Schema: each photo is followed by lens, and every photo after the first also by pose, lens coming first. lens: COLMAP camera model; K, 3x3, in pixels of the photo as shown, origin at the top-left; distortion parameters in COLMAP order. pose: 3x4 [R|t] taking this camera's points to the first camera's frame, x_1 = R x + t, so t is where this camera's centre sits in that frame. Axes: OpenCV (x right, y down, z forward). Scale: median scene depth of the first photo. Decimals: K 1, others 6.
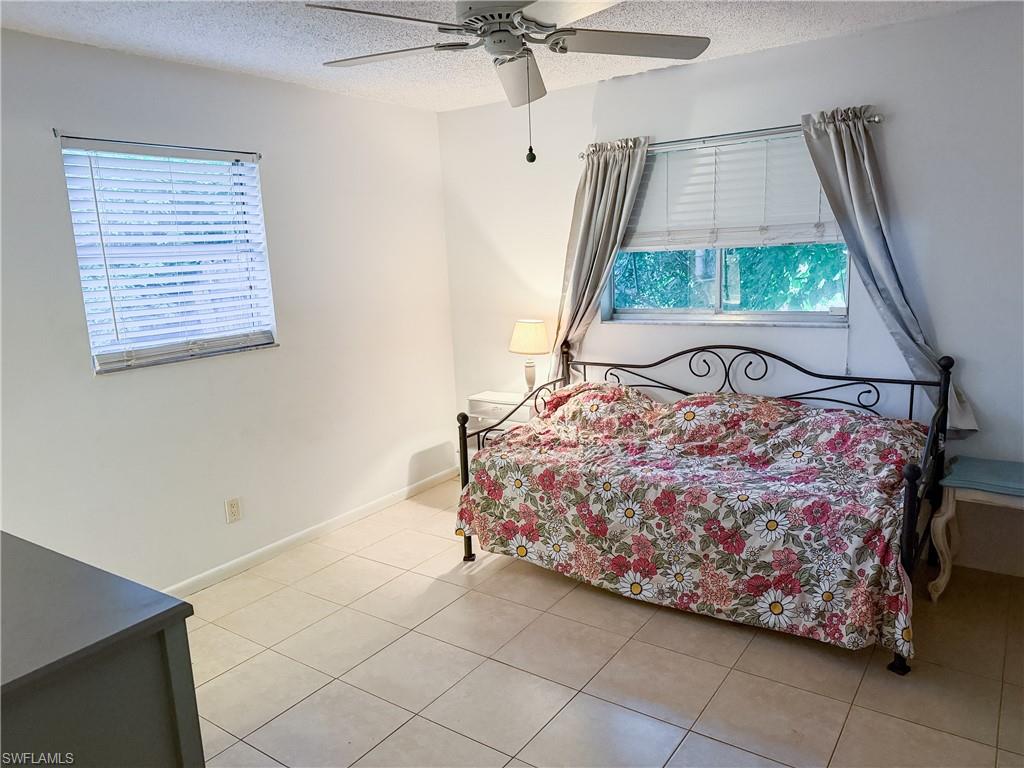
lens RADIAL K [[710.6, 0, 516.0], [0, 710.6, 378.9], [0, 0, 1]] dist [0.001642, -0.004942]
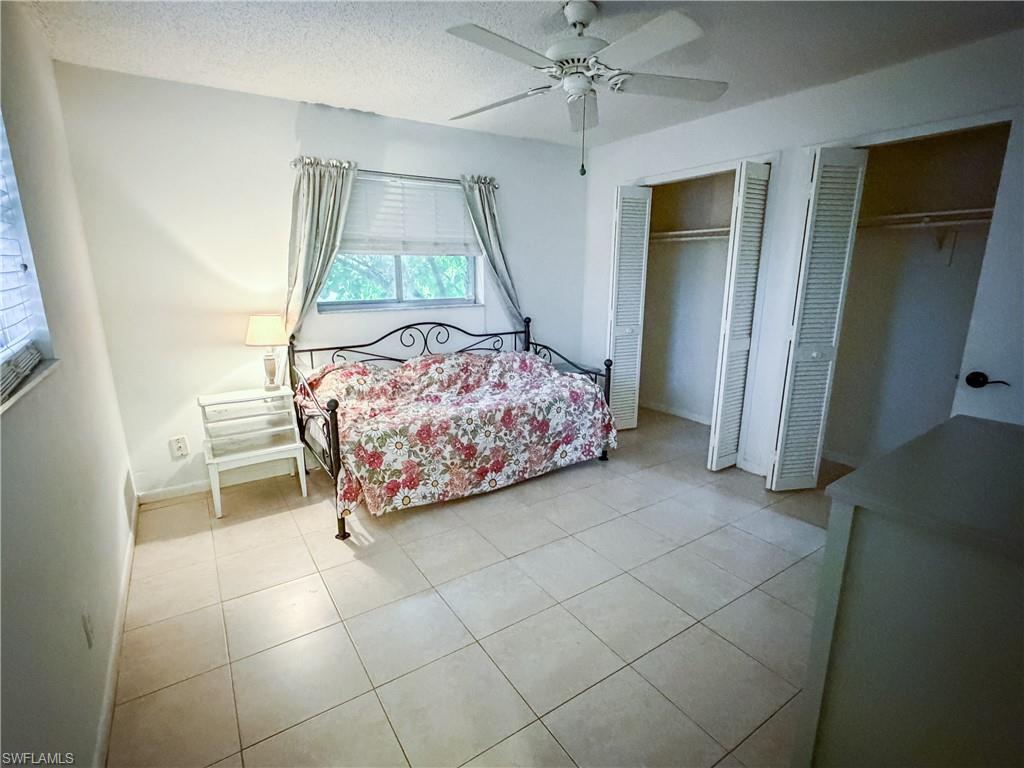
lens RADIAL K [[480.6, 0, 512.0], [0, 480.6, 384.0], [0, 0, 1]] dist [-0.030609, -0.000511]
pose [[0.359733, -0.173755, 0.916734, -0.673320], [0.147594, 0.980734, 0.127968, -0.026638], [-0.921308, 0.089270, 0.378448, 0.554660]]
